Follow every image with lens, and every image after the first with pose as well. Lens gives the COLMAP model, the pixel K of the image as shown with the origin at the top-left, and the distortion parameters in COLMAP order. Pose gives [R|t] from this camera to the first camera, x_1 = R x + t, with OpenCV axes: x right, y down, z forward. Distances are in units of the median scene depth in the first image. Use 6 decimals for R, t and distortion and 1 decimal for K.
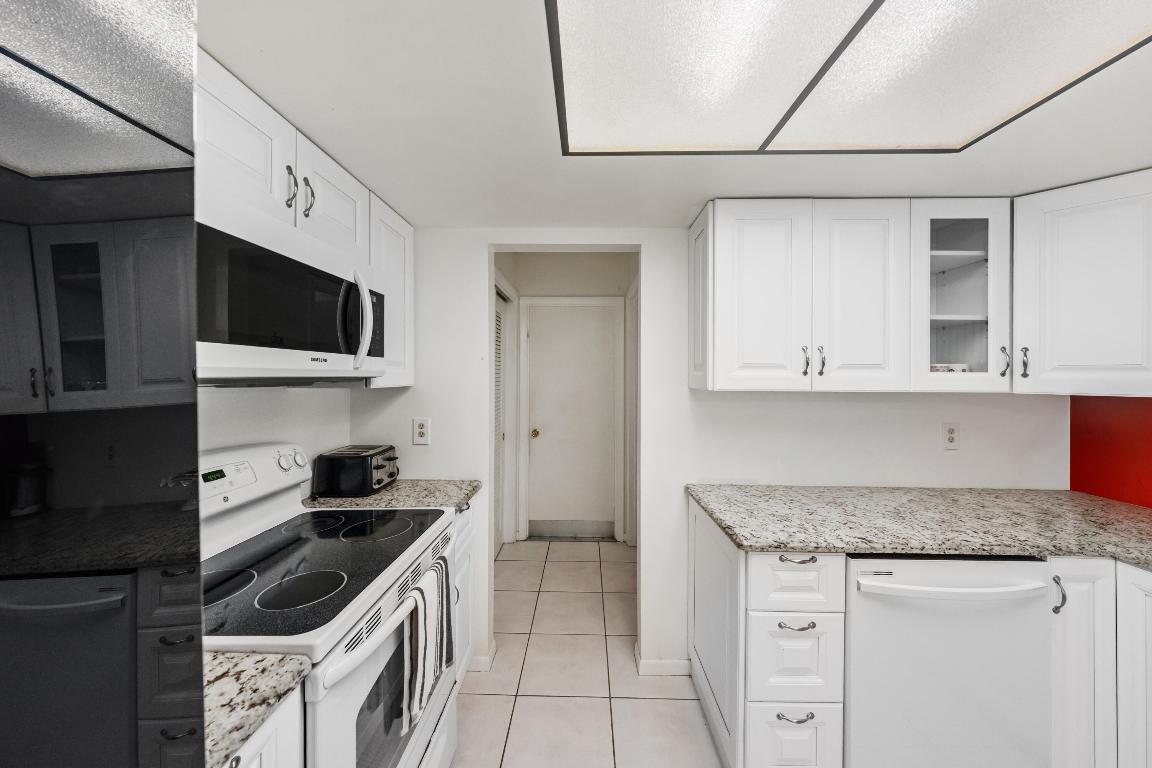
lens RADIAL K [[400.0, 0, 575.5], [0, 400.0, 375.2], [0, 0, 1]] dist [-0.000604, 0.000087]
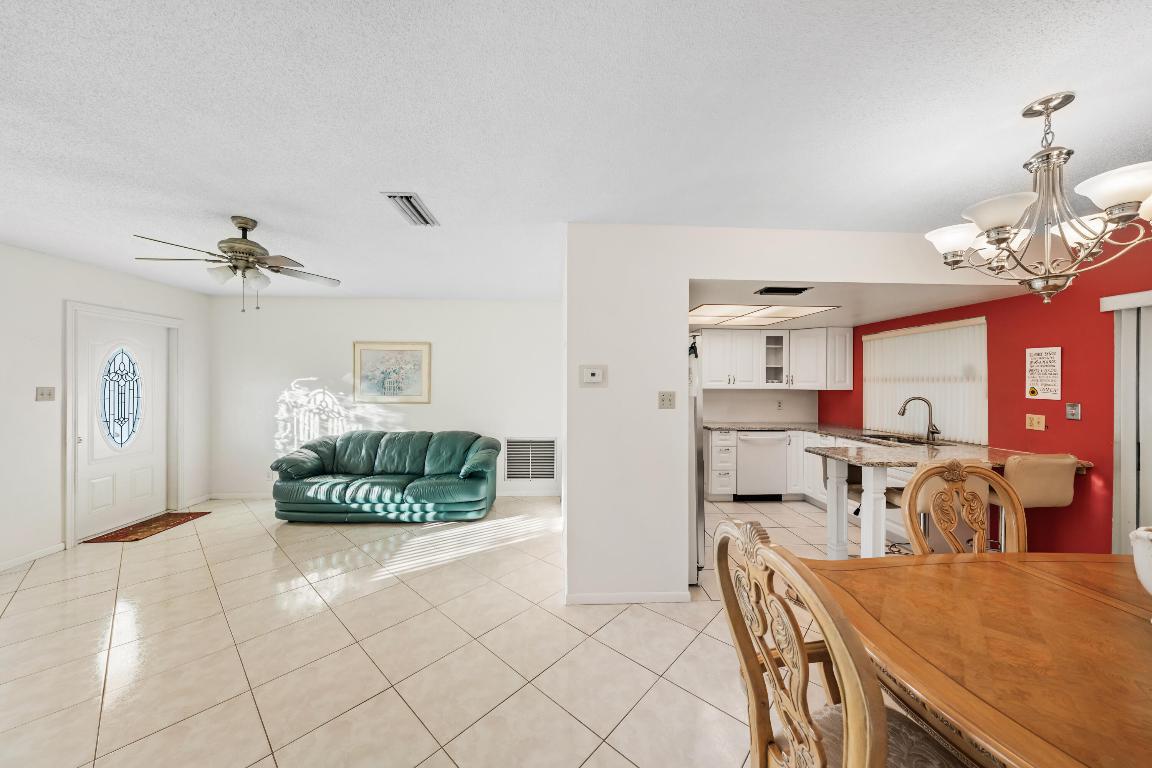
lens RADIAL K [[400.0, 0, 575.5], [0, 400.0, 375.2], [0, 0, 1]] dist [-0.000604, 0.000087]
pose [[0.997570, 0.002702, 0.069621, -1.066013], [-0.001537, 0.999858, -0.016783, -0.016212], [-0.069656, 0.016635, 0.997432, -2.562322]]
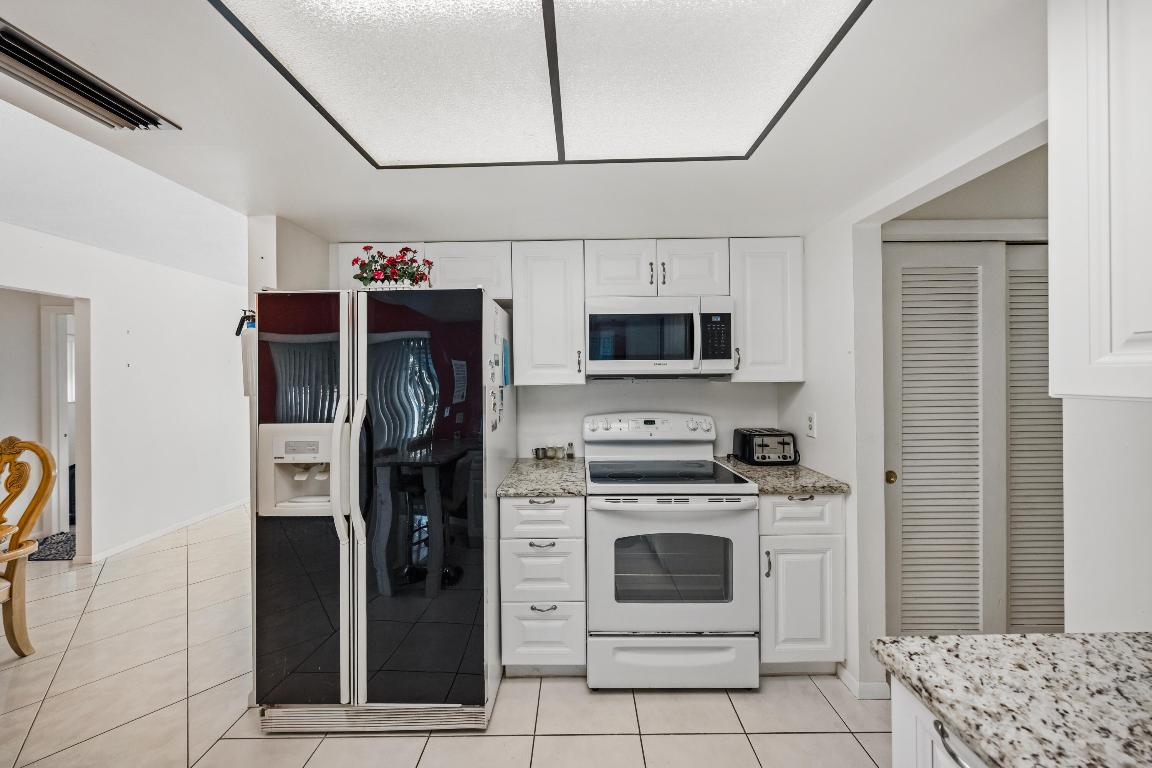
lens RADIAL K [[400.0, 0, 575.5], [0, 400.0, 375.2], [0, 0, 1]] dist [-0.000604, 0.000087]
pose [[0.027353, -0.001120, -0.999625, 0.934402], [0.009797, 0.999952, -0.000852, 0.005361], [0.999578, -0.009770, 0.027362, 0.486974]]
